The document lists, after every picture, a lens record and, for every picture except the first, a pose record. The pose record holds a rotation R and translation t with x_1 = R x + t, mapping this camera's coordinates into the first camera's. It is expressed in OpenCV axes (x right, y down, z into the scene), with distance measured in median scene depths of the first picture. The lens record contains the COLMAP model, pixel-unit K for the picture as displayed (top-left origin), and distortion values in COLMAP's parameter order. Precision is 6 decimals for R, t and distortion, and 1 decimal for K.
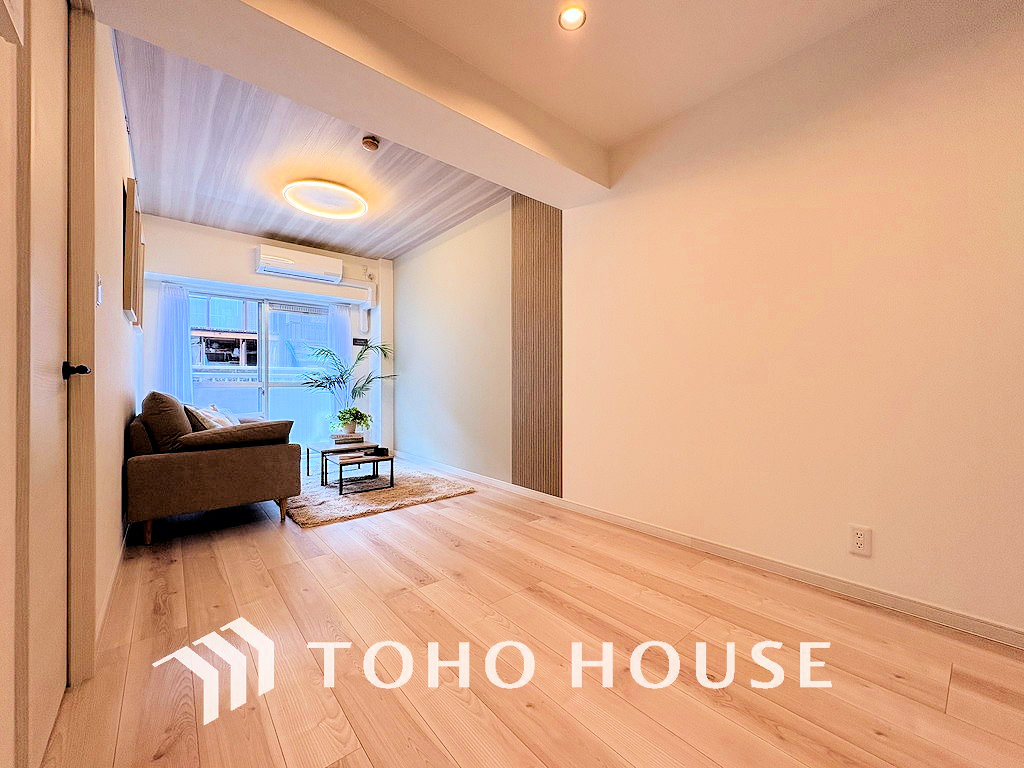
lens RADIAL K [[407.7, 0, 514.6], [0, 407.7, 383.1], [0, 0, 1]] dist [-0.001356, 0.000355]
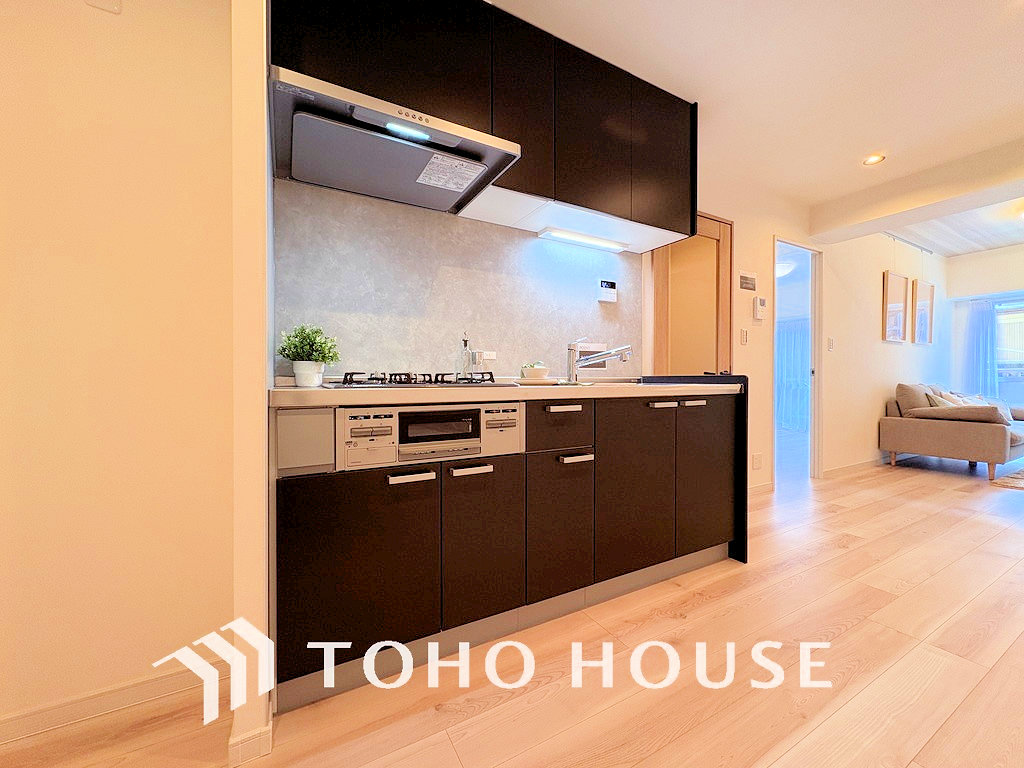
lens RADIAL K [[407.7, 0, 511.5], [0, 407.7, 378.9], [0, 0, 1]] dist [-0.001356, 0.000355]
pose [[-0.196387, 0.006843, -0.980503, 0.964574], [0.000926, 0.999976, 0.006793, -0.009341], [0.980526, 0.000426, -0.196389, -0.259192]]
